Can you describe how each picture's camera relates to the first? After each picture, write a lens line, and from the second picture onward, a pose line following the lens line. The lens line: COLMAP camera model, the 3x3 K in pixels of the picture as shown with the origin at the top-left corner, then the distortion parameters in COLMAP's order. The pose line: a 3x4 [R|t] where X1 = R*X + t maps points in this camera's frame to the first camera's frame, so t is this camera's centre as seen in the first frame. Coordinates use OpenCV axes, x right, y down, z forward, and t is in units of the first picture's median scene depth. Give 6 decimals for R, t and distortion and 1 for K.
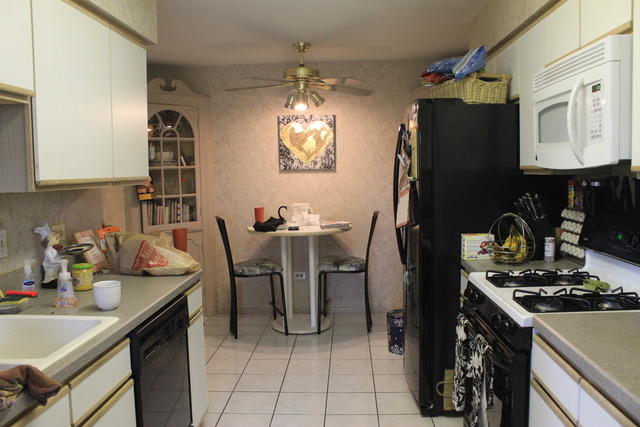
lens RADIAL K [[540.3, 0, 318.7], [0, 540.3, 212.4], [0, 0, 1]] dist [-0.148190, 0.119862]
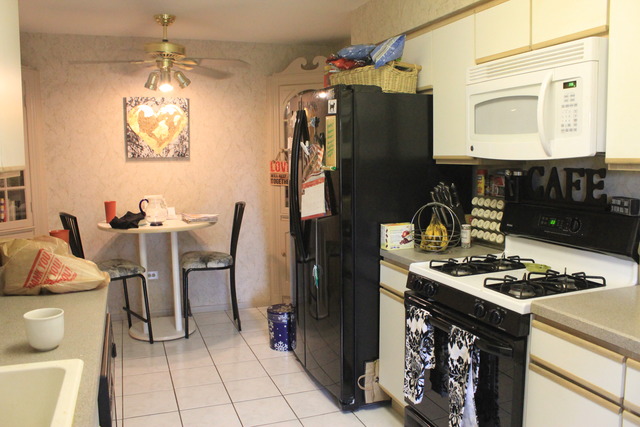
lens RADIAL K [[540.3, 0, 320.2], [0, 540.3, 211.2], [0, 0, 1]] dist [-0.148190, 0.119862]
pose [[0.918307, -0.029404, 0.394775, -0.209985], [0.021818, 0.999481, 0.023693, -0.009094], [-0.395267, -0.013144, 0.918472, 0.121161]]
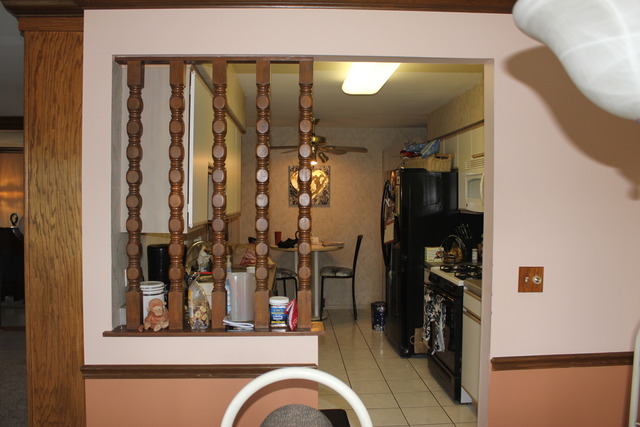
lens RADIAL K [[540.3, 0, 318.1], [0, 540.3, 213.6], [0, 0, 1]] dist [-0.148190, 0.119862]
pose [[0.994592, 0.016207, 0.102585, -0.233034], [-0.011074, 0.998668, -0.050403, 0.021383], [-0.103265, 0.048994, 0.993446, -0.629418]]
